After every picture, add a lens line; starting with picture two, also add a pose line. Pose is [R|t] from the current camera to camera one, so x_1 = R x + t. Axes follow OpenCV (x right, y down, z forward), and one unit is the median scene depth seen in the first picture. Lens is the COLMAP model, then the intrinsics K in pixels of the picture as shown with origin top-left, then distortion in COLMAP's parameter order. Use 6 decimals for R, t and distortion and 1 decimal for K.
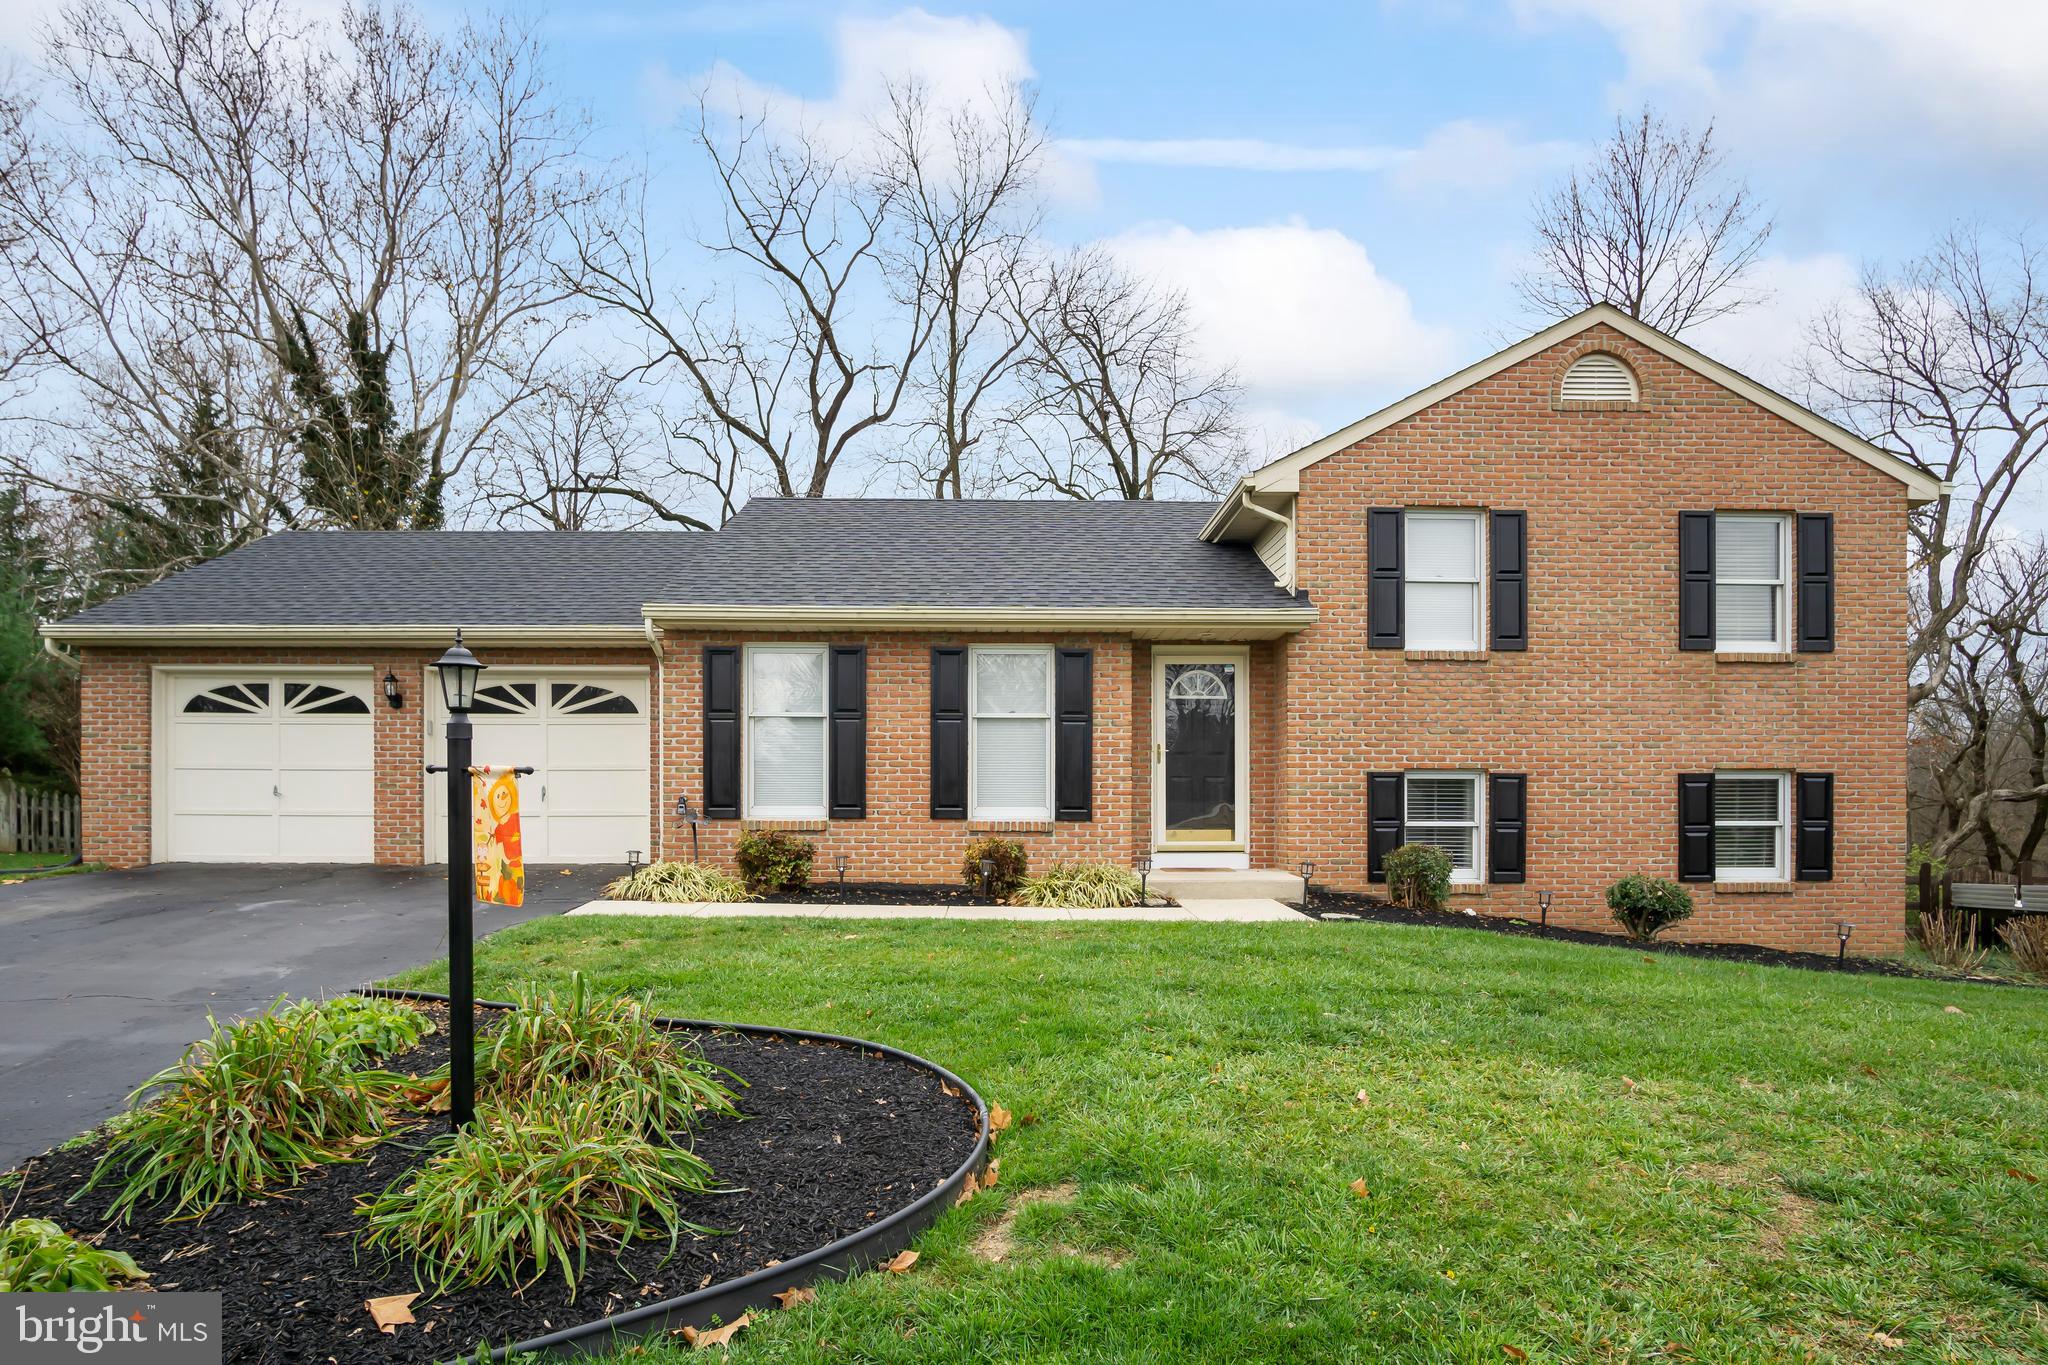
lens RADIAL K [[1173.3, 0, 995.6], [0, 1173.3, 820.4], [0, 0, 1]] dist [-0.016117, -0.001690]
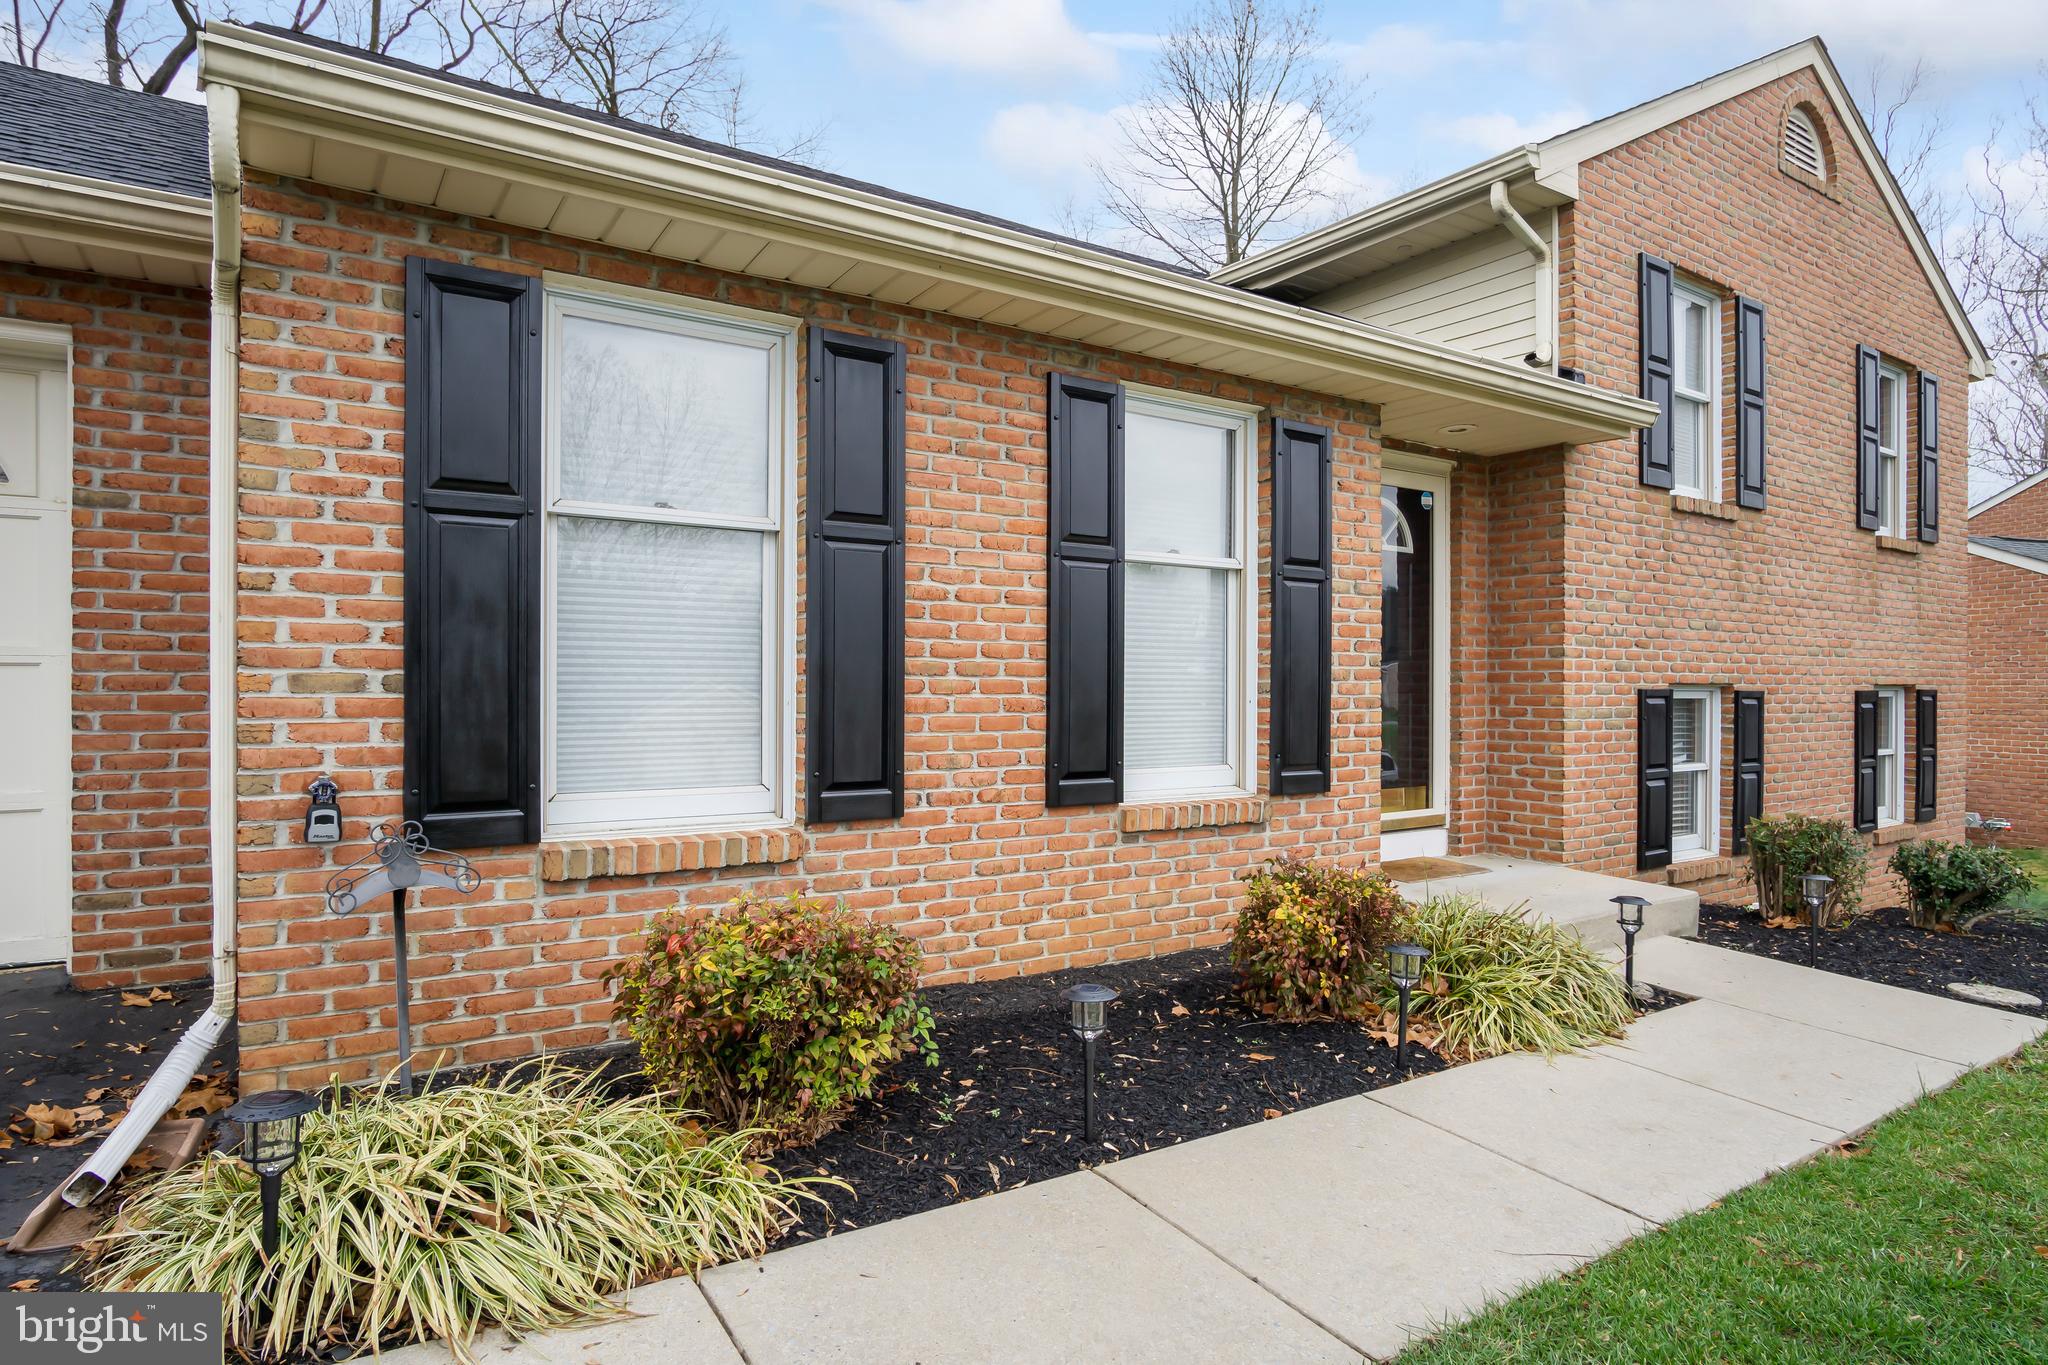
lens RADIAL K [[1173.3, 0, 1024.1], [0, 1173.3, 690.9], [0, 0, 1]] dist [-0.016117, -0.001690]
pose [[0.834434, -0.001309, 0.551107, -0.279434], [0.002939, 0.999994, -0.002075, -0.040177], [-0.551100, 0.003351, 0.834432, 0.672755]]
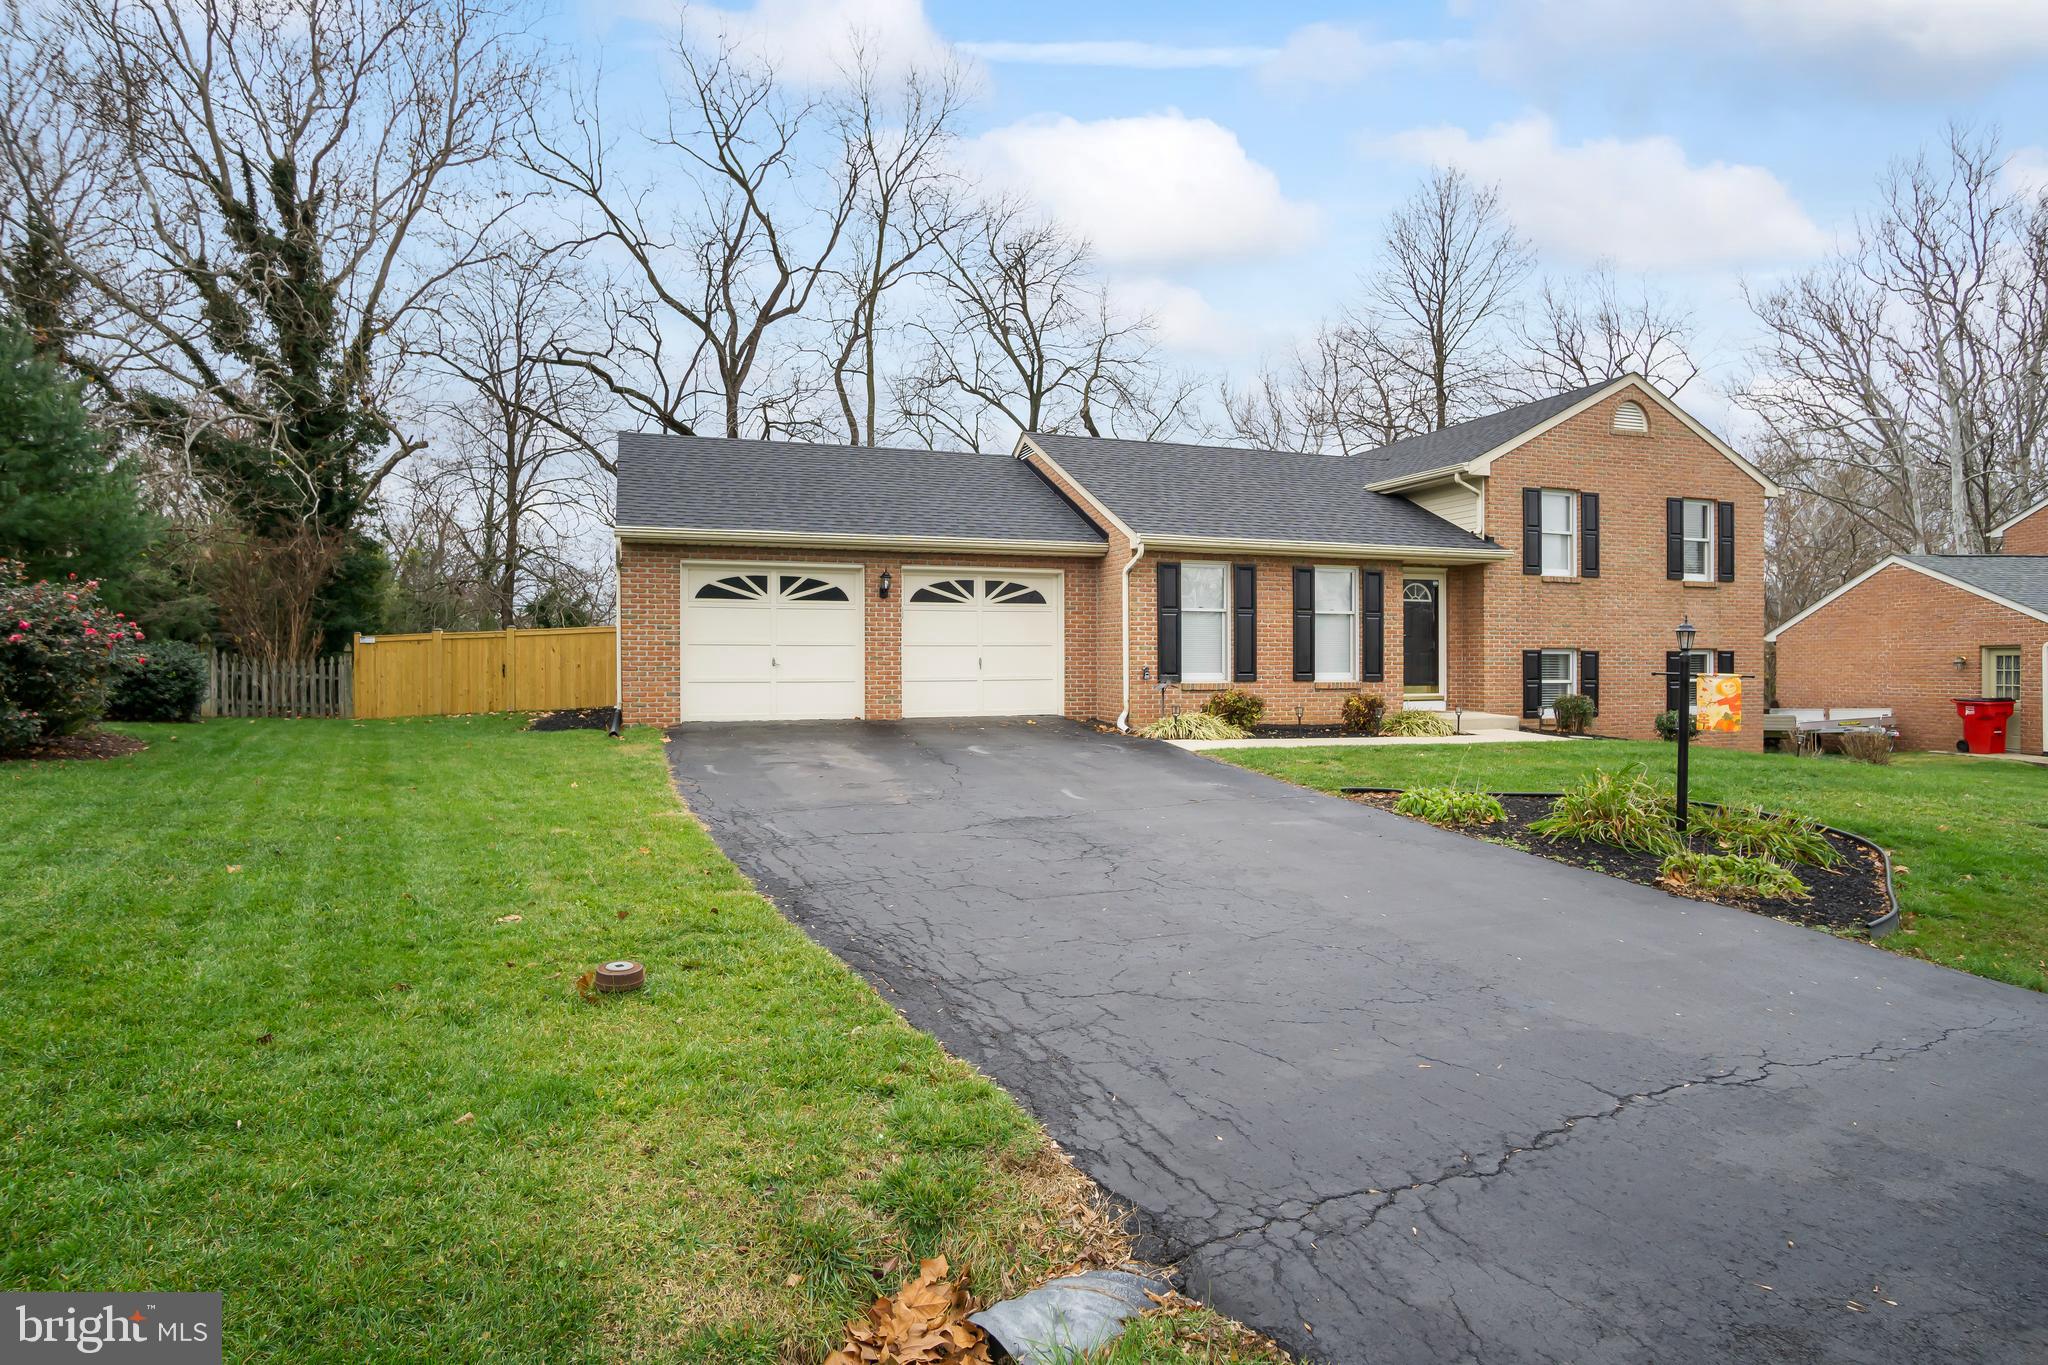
lens RADIAL K [[1173.3, 0, 1003.5], [0, 1173.3, 670.2], [0, 0, 1]] dist [-0.016117, -0.001690]
pose [[0.943504, -0.004940, 0.331323, -0.899538], [0.006931, 0.999964, -0.004827, -0.010667], [-0.331288, 0.006850, 0.943505, -0.289681]]
